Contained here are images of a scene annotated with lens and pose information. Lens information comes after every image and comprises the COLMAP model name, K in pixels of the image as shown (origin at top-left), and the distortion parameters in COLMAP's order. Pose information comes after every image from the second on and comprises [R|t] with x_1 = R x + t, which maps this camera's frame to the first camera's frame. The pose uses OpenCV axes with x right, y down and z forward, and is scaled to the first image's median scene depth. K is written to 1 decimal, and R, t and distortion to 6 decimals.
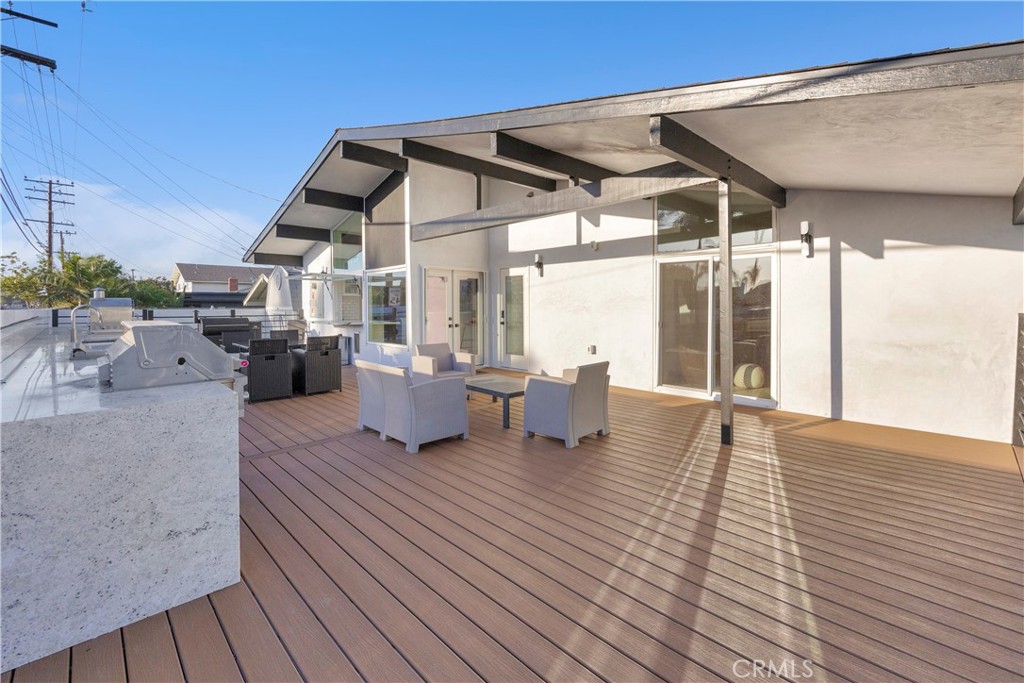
lens RADIAL K [[443.9, 0, 558.6], [0, 443.9, 309.3], [0, 0, 1]] dist [-0.003209, 0.000178]
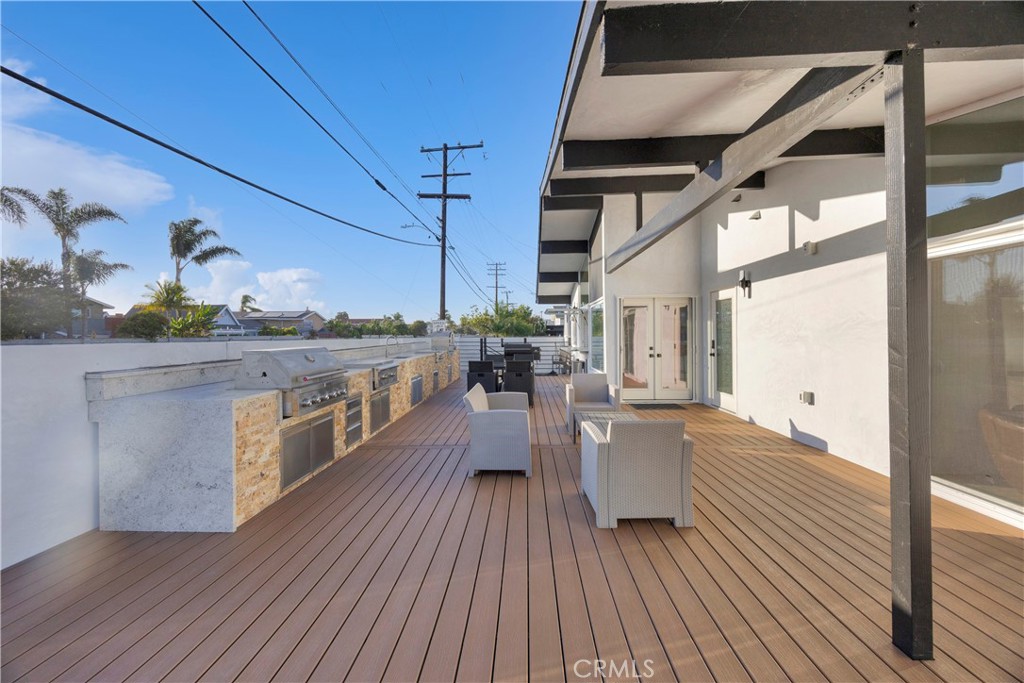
lens RADIAL K [[386.1, 0, 510.7], [0, 386.1, 334.8], [0, 0, 1]] dist [-0.005801, -0.000104]
pose [[0.647170, -0.002697, -0.762341, 0.201573], [-0.000735, 0.999991, -0.004161, -0.004414], [0.762345, 0.003253, 0.647162, 0.218487]]
